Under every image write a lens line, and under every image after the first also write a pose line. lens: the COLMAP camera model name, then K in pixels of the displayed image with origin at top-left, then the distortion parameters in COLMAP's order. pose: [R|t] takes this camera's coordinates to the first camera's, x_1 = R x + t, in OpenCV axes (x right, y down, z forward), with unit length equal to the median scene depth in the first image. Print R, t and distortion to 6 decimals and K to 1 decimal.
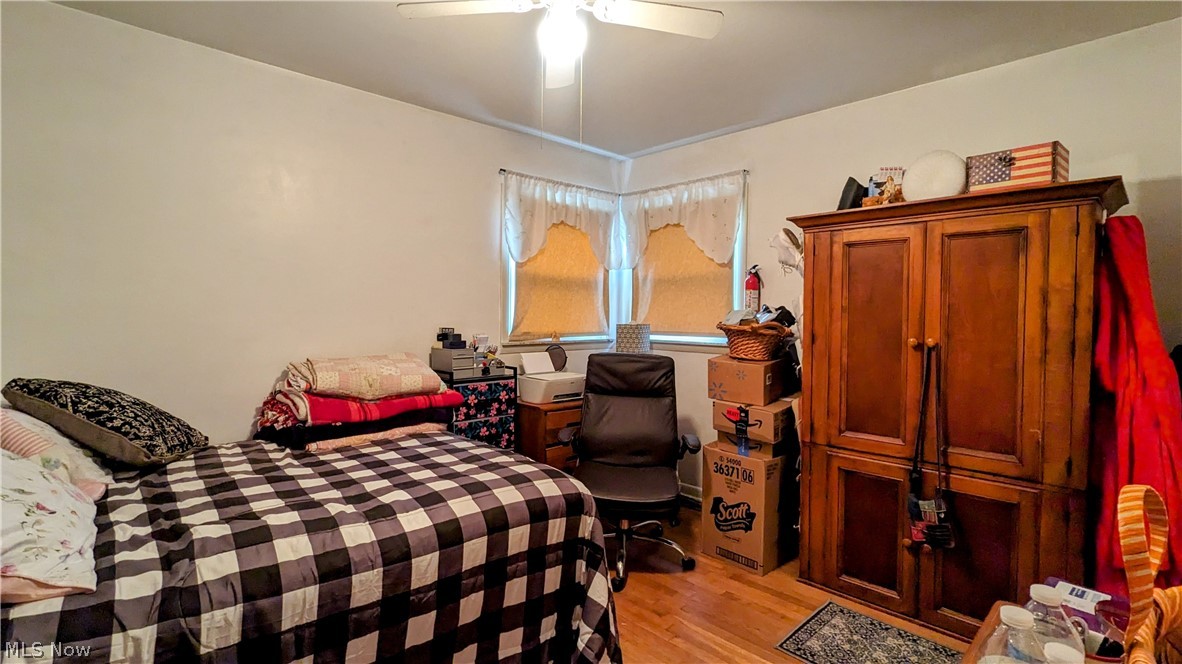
lens RADIAL K [[569.5, 0, 588.1], [0, 569.5, 326.4], [0, 0, 1]] dist [0.001525, -0.000086]
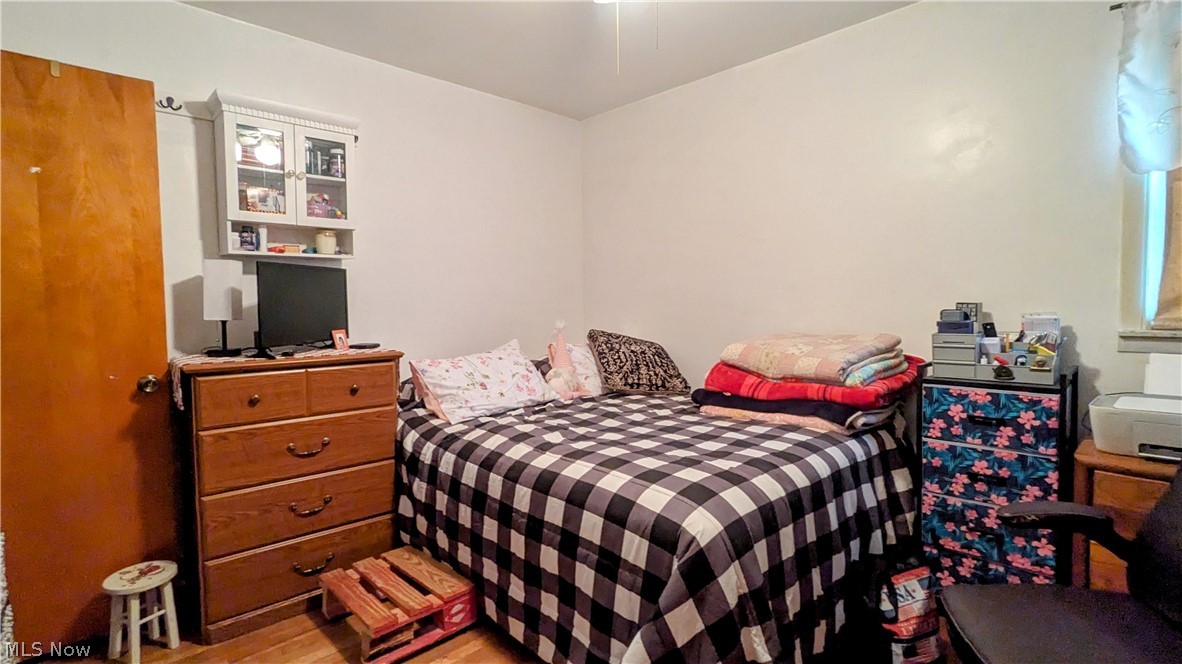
lens RADIAL K [[569.5, 0, 588.7], [0, 569.5, 332.8], [0, 0, 1]] dist [0.001525, -0.000086]
pose [[-0.009712, 0.047284, -0.998834, 0.447848], [-0.009451, 0.998832, 0.047376, 0.010799], [0.999908, 0.009900, -0.009253, 0.575882]]
